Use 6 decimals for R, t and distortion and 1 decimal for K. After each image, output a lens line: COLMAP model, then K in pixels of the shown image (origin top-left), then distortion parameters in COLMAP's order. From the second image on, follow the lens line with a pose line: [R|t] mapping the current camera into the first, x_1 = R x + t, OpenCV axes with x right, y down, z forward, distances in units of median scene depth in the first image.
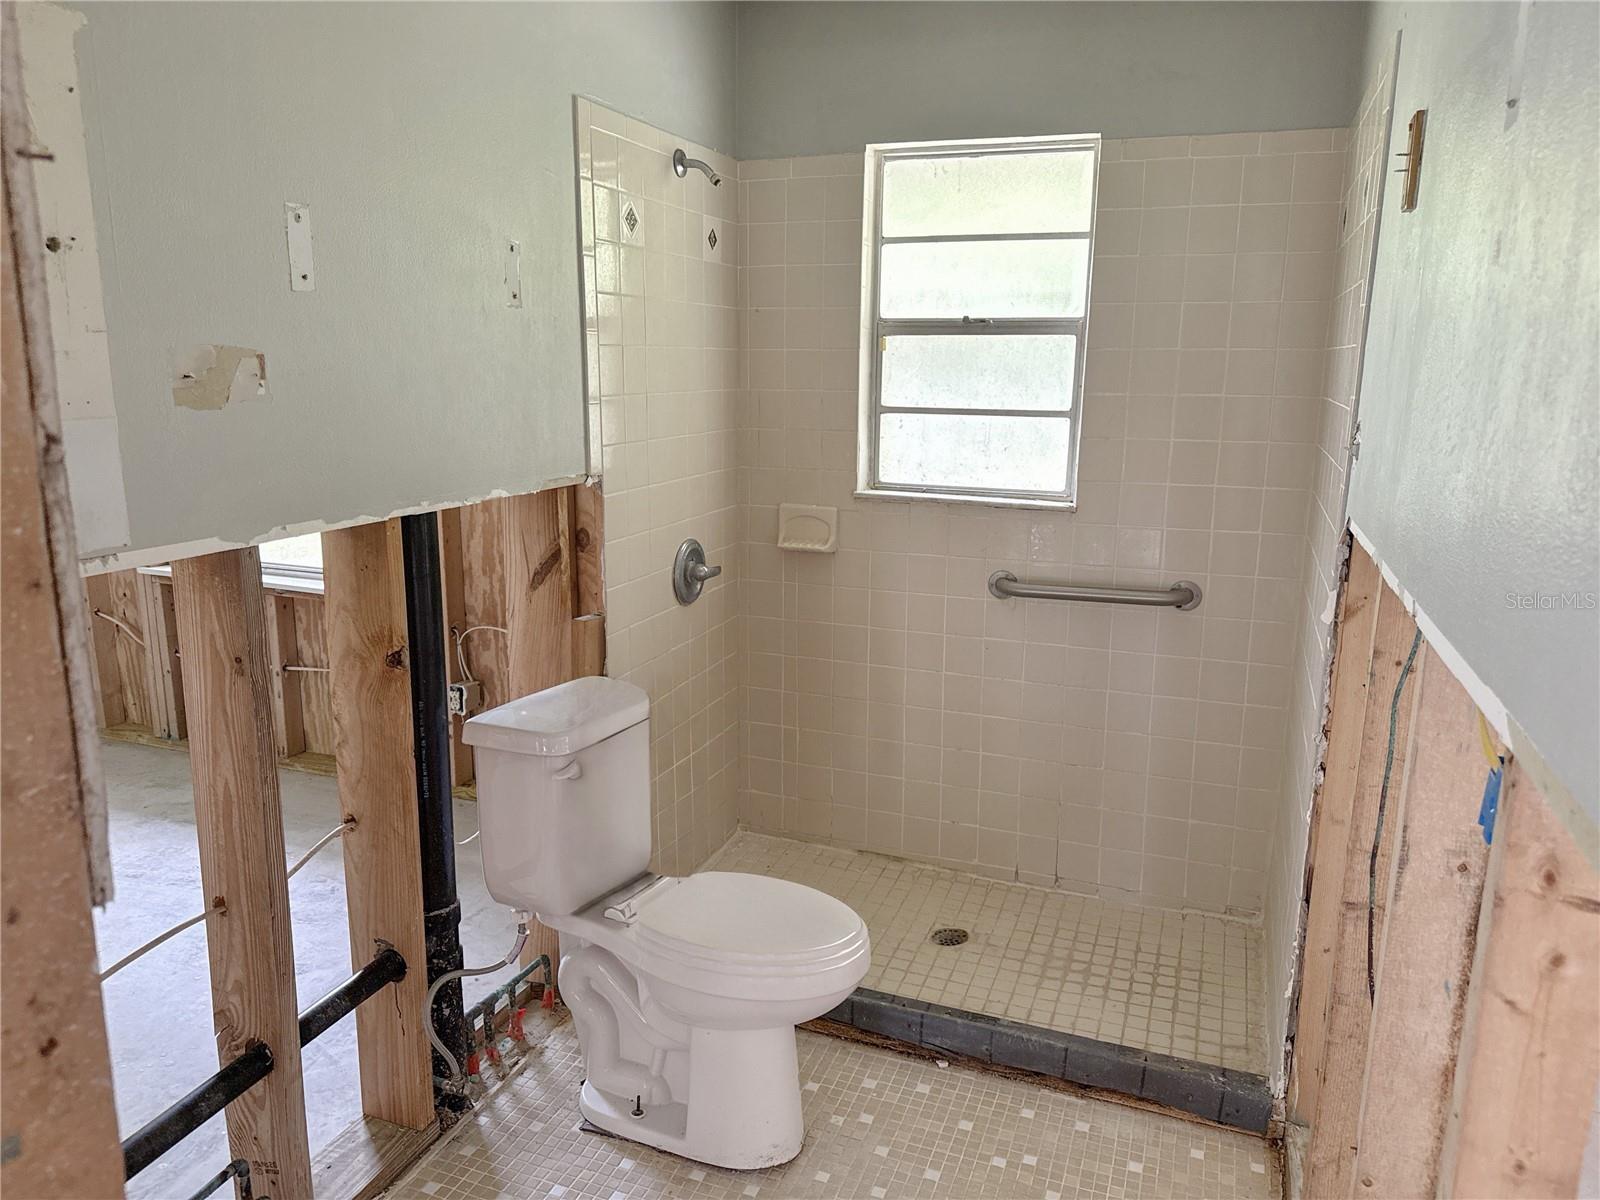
lens RADIAL K [[1136.6, 0, 798.1], [0, 1136.6, 607.0], [0, 0, 1]] dist [0.071842, -0.086181]
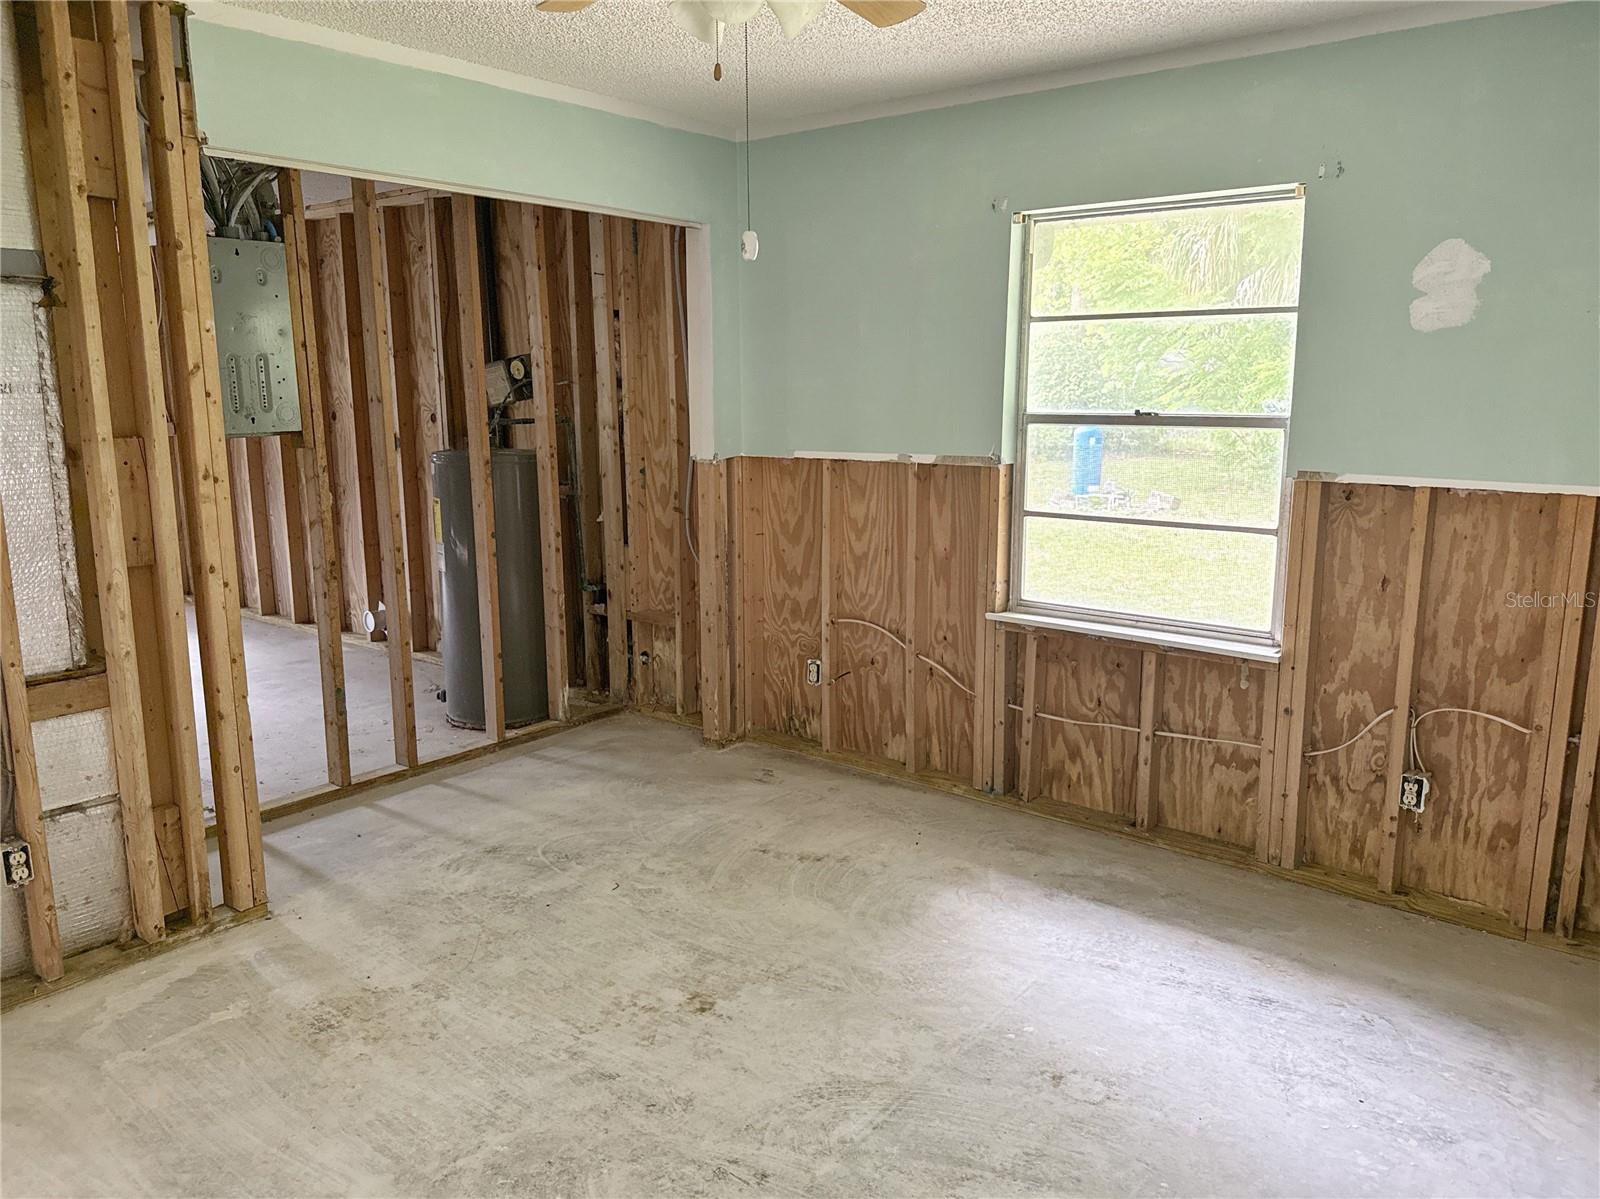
lens RADIAL K [[1136.6, 0, 801.4], [0, 1136.6, 596.4], [0, 0, 1]] dist [0.071842, -0.086181]
pose [[0.950552, 0.043989, -0.307435, -0.438884], [-0.054698, 0.998157, -0.026300, -0.015152], [0.305712, 0.041816, 0.951205, 0.051076]]
